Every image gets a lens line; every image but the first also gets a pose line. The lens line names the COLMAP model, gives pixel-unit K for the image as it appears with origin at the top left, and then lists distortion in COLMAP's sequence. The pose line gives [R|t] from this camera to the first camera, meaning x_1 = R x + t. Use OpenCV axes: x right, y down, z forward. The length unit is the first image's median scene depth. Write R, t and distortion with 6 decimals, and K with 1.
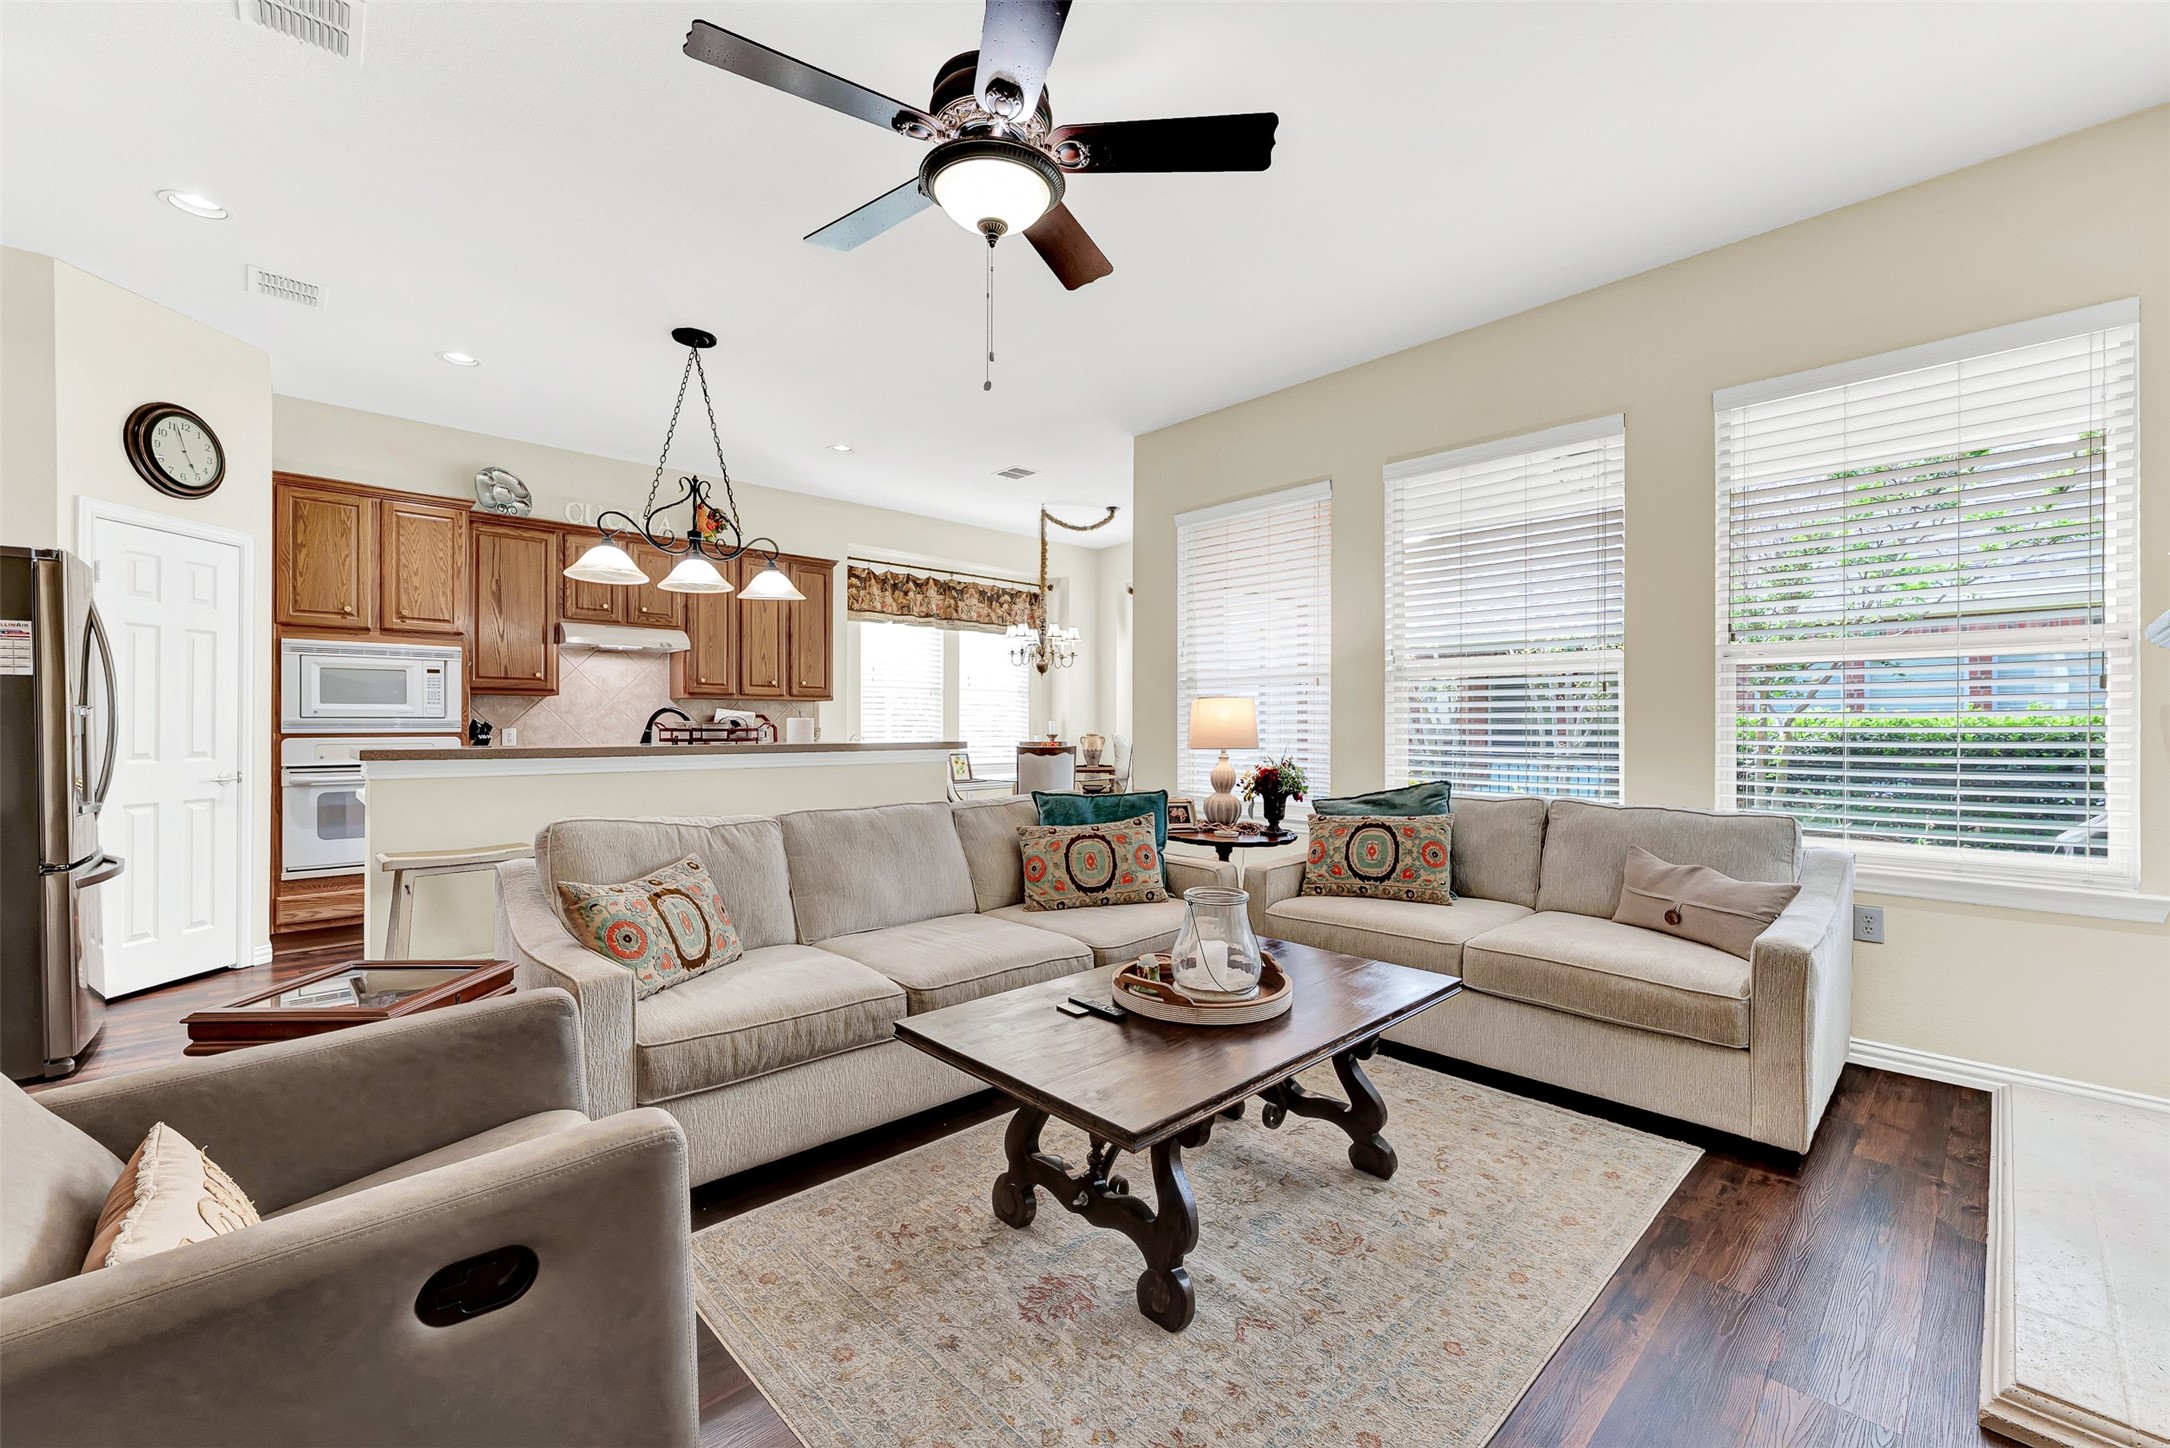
lens RADIAL K [[869.4, 0, 1090.9], [0, 869.4, 723.5], [0, 0, 1]] dist [0.003274, -0.001070]
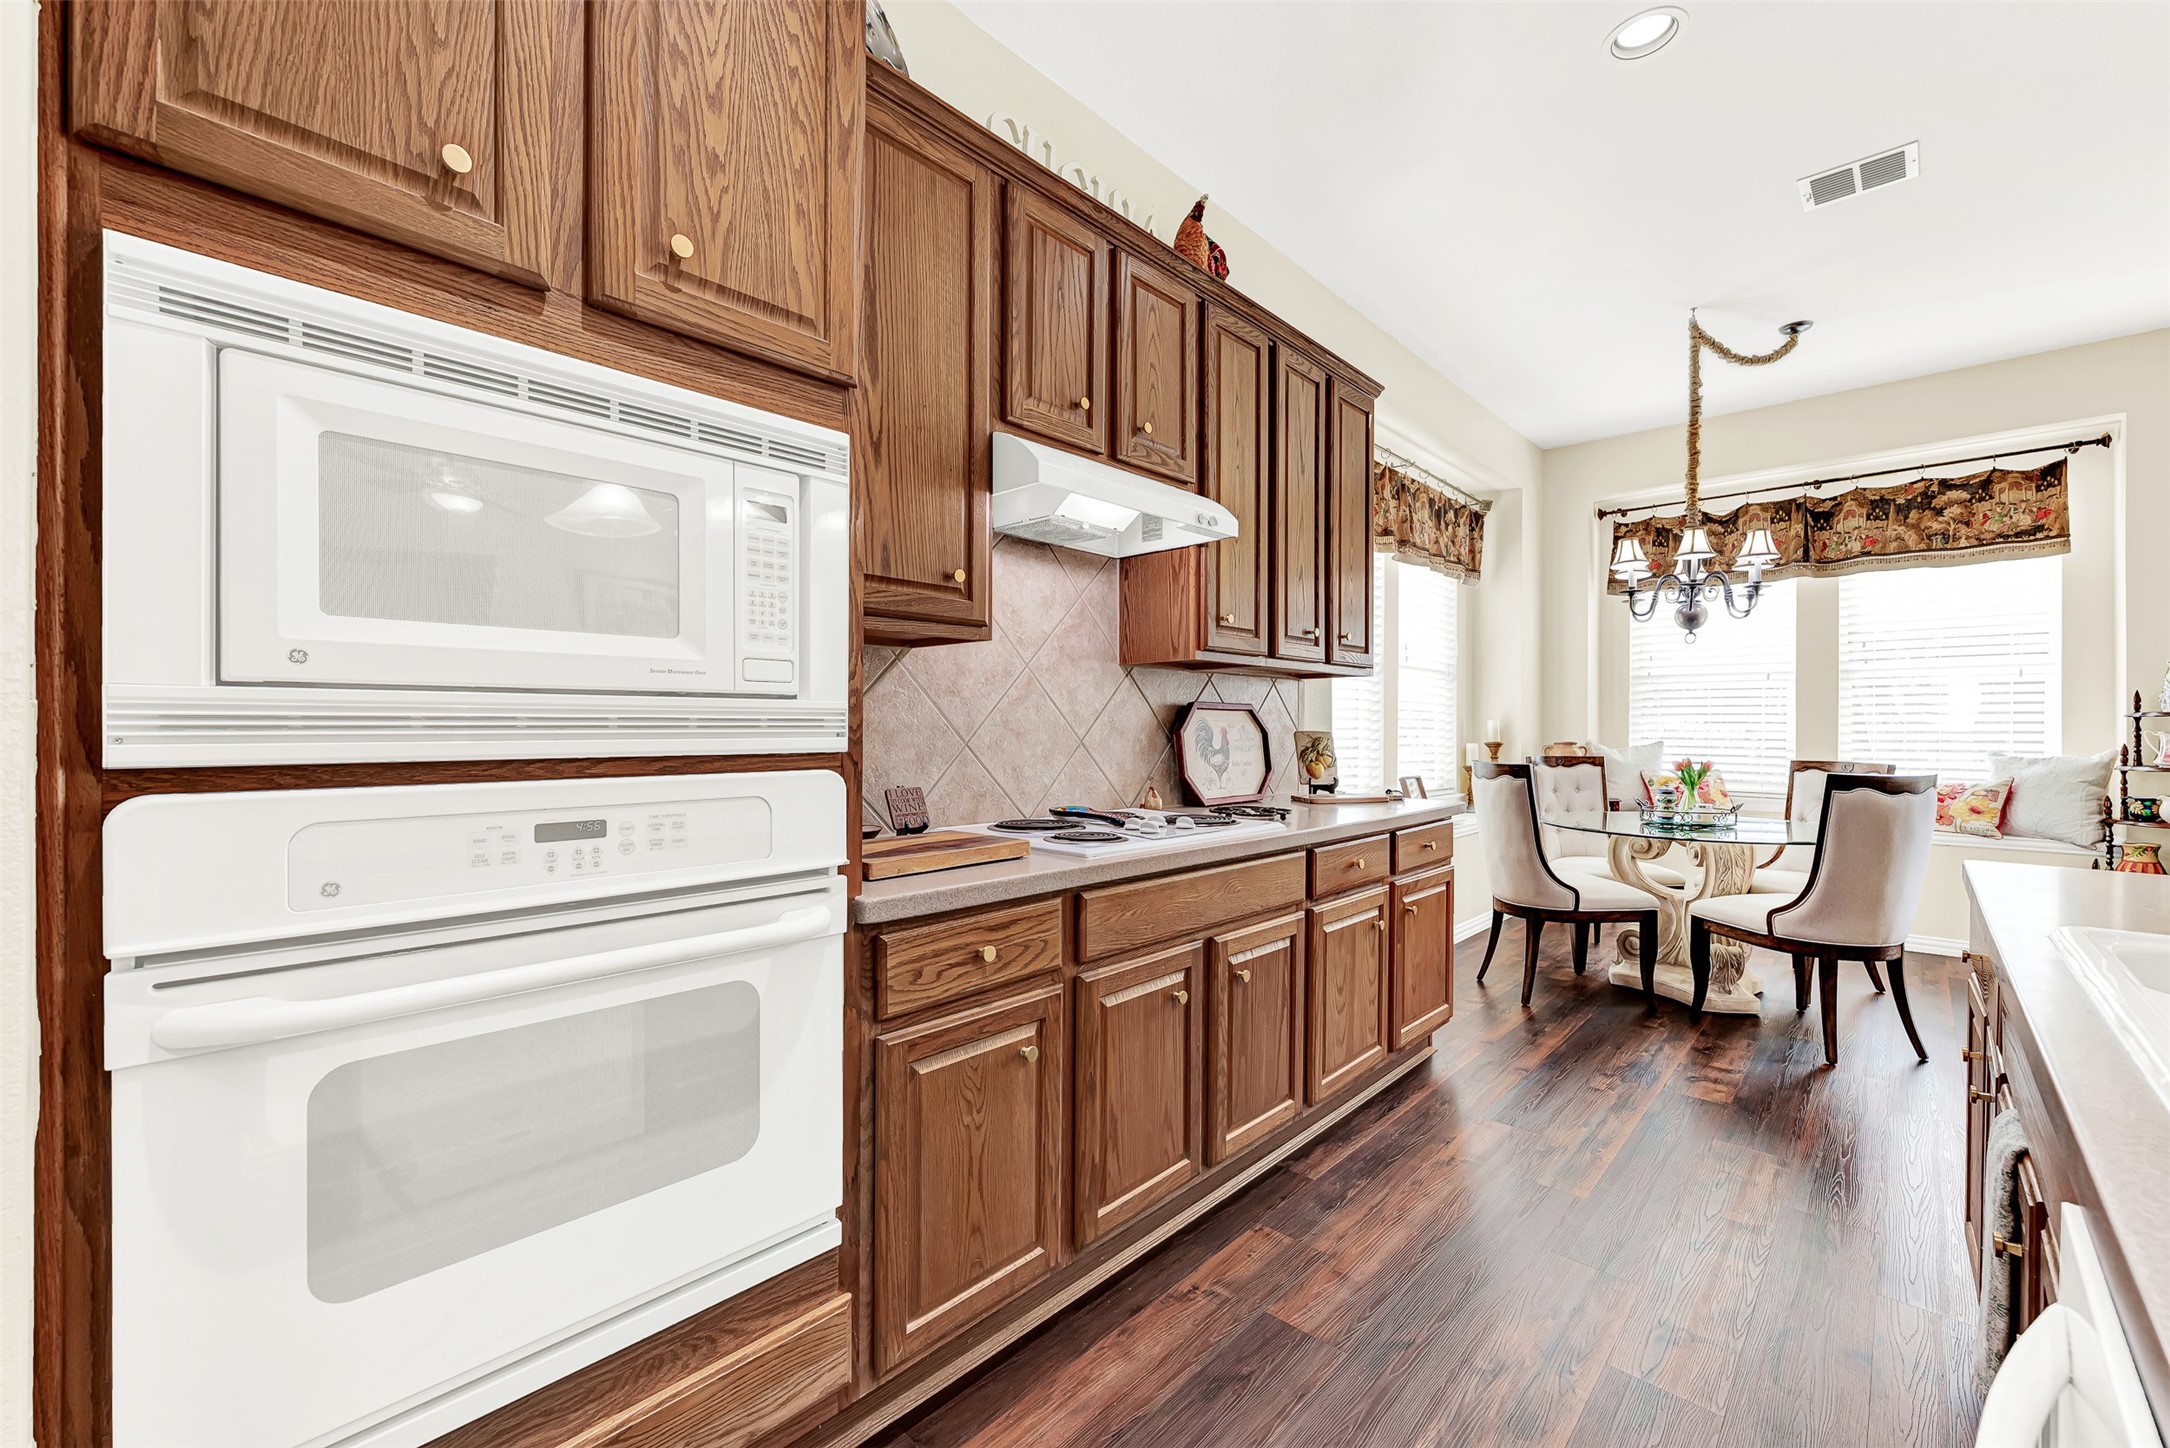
lens RADIAL K [[869.4, 0, 1087.0], [0, 869.4, 728.5], [0, 0, 1]] dist [0.003274, -0.001070]
pose [[0.998577, 0.003595, 0.053201, -0.781050], [-0.003830, 0.999983, 0.004321, 0.001560], [-0.053184, -0.004519, 0.998574, 0.858383]]
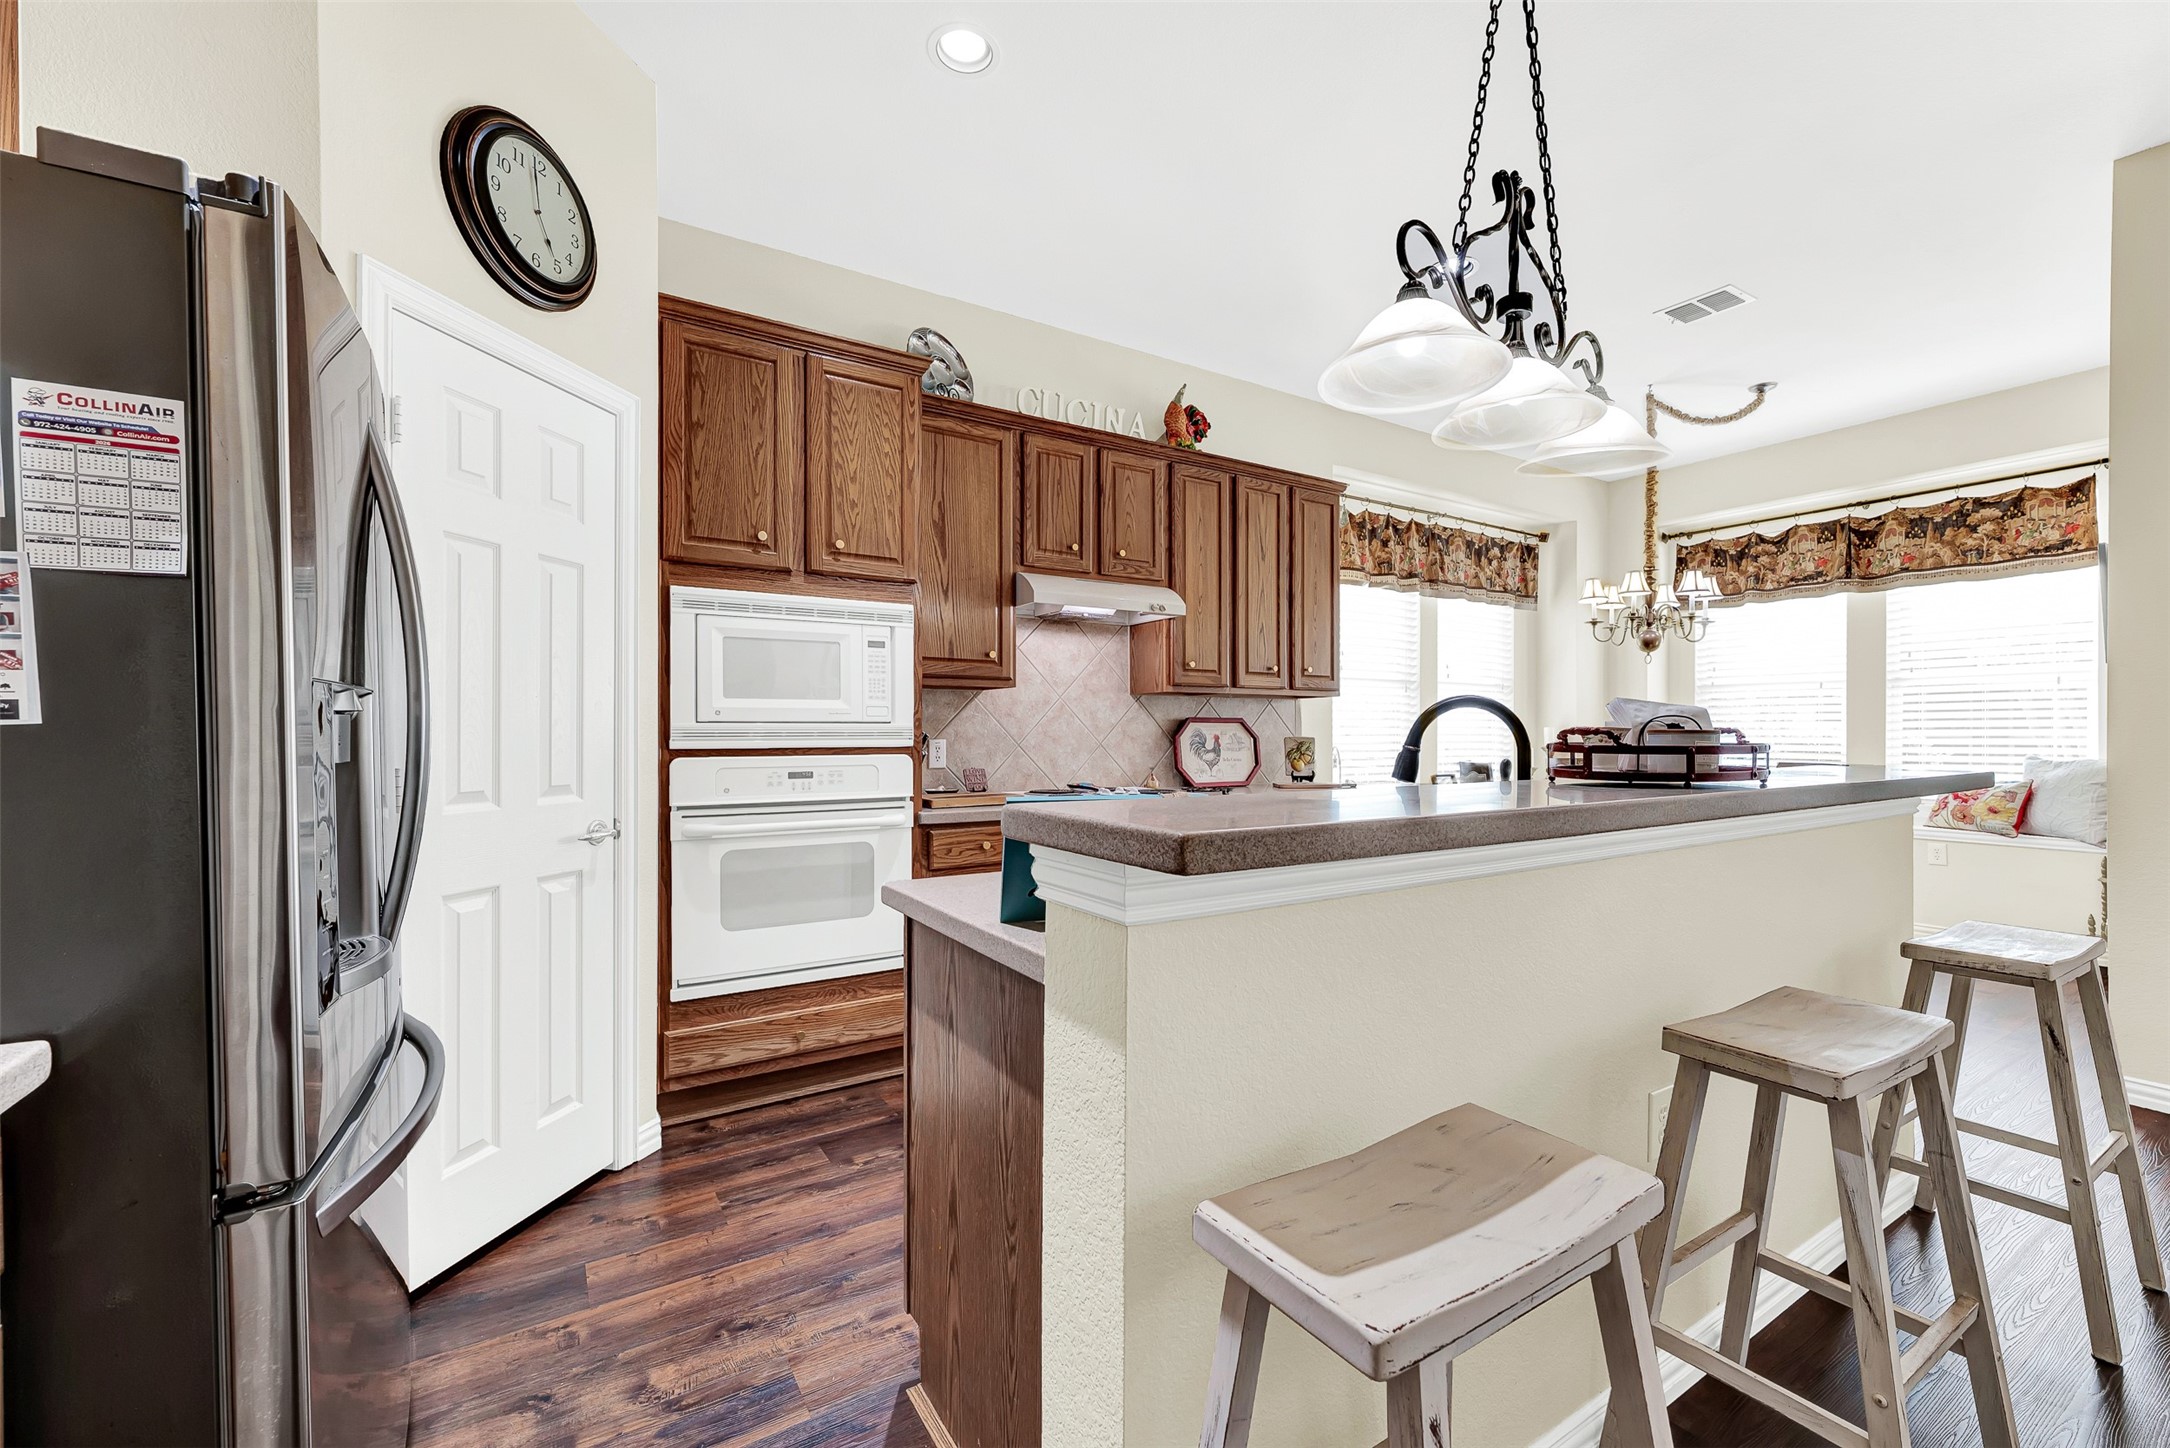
lens RADIAL K [[869.4, 0, 1087.3], [0, 869.4, 735.8], [0, 0, 1]] dist [0.003274, -0.001070]
pose [[0.979381, 0.001465, -0.202017, -0.571035], [-0.000323, 0.999984, 0.005688, -0.001164], [0.202022, -0.005505, 0.979365, 0.517040]]
